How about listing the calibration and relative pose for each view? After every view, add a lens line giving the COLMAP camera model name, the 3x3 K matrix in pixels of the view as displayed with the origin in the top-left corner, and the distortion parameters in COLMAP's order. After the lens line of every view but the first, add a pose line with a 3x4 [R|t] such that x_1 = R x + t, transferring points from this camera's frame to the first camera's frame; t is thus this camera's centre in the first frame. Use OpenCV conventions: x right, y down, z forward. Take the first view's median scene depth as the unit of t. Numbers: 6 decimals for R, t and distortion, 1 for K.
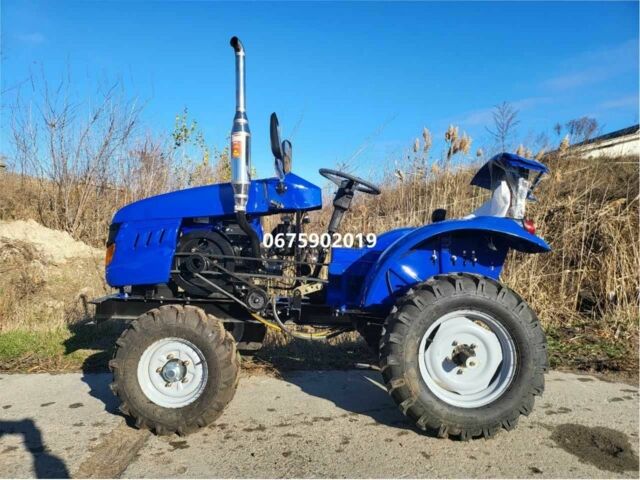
lens RADIAL K [[532.4, 0, 320.0], [0, 532.4, 240.0], [0, 0, 1]] dist [0.007623, 0.002385]
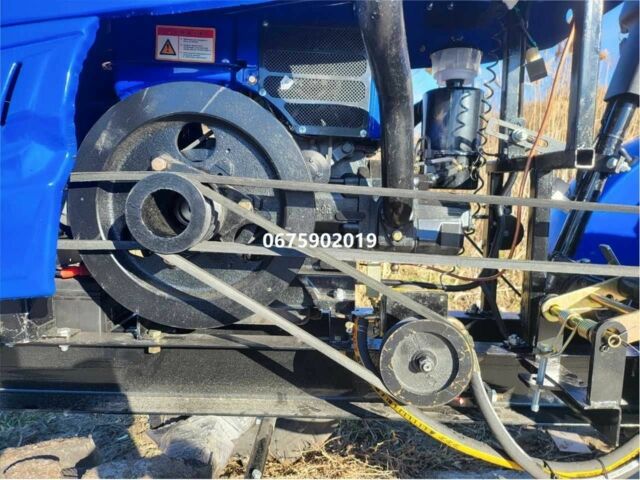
lens RADIAL K [[532.4, 0, 320.0], [0, 532.4, 240.0], [0, 0, 1]] dist [0.007623, 0.002385]
pose [[0.999918, -0.012742, -0.000928, -0.162512], [0.012774, 0.995623, 0.092587, 0.034347], [-0.000256, -0.092592, 0.995704, 0.750276]]
